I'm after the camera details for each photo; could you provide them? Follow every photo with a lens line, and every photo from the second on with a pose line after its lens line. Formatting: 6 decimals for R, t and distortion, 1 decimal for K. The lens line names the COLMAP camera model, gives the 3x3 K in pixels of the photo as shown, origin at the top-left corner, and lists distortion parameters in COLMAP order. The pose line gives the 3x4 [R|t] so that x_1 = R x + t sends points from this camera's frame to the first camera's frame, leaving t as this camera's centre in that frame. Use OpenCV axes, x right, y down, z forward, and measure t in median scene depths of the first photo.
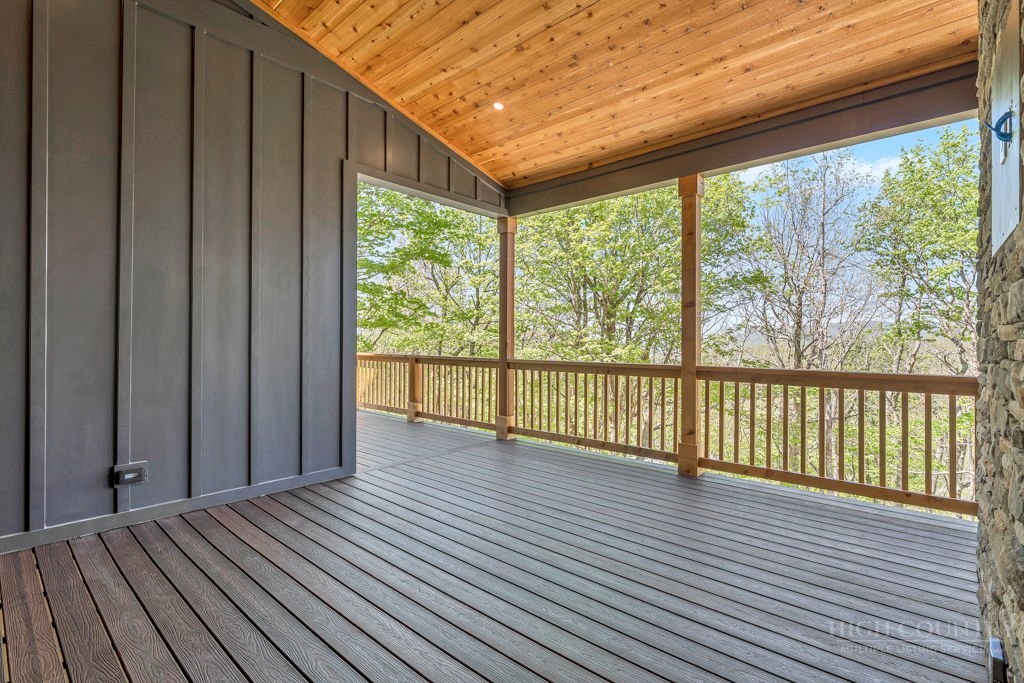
lens RADIAL K [[466.4, 0, 510.1], [0, 466.4, 334.4], [0, 0, 1]] dist [-0.002688, 0.000290]
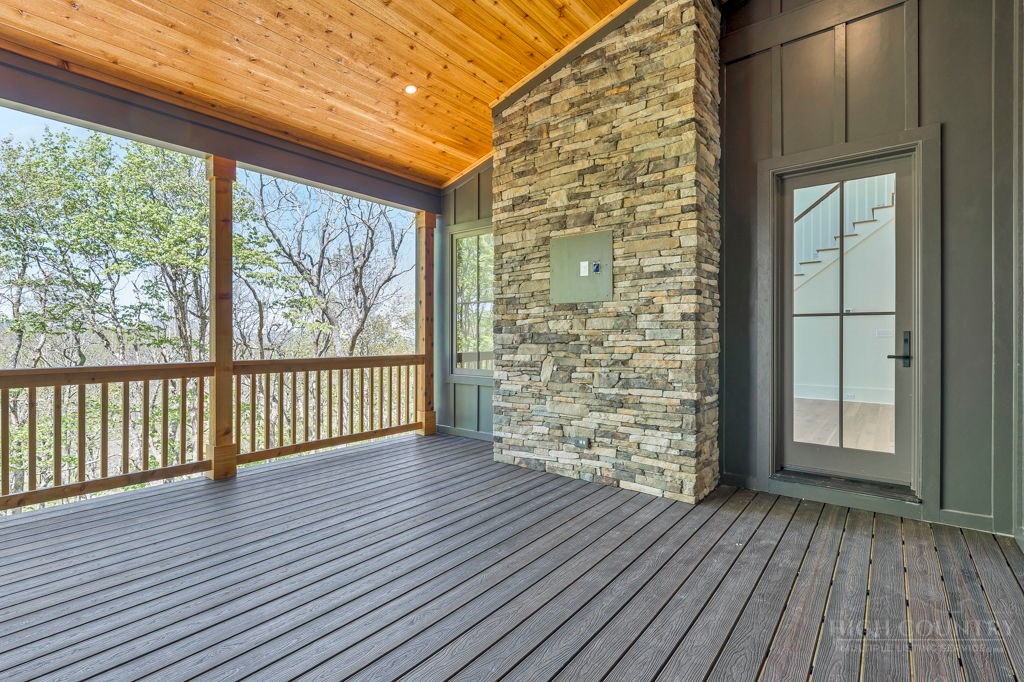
lens RADIAL K [[466.4, 0, 504.2], [0, 466.4, 340.5], [0, 0, 1]] dist [-0.002688, 0.000290]
pose [[-0.025715, -0.012936, 0.999586, -0.113553], [-0.014838, 0.999811, 0.012557, 0.000748], [-0.999559, -0.014508, -0.025902, 0.092134]]
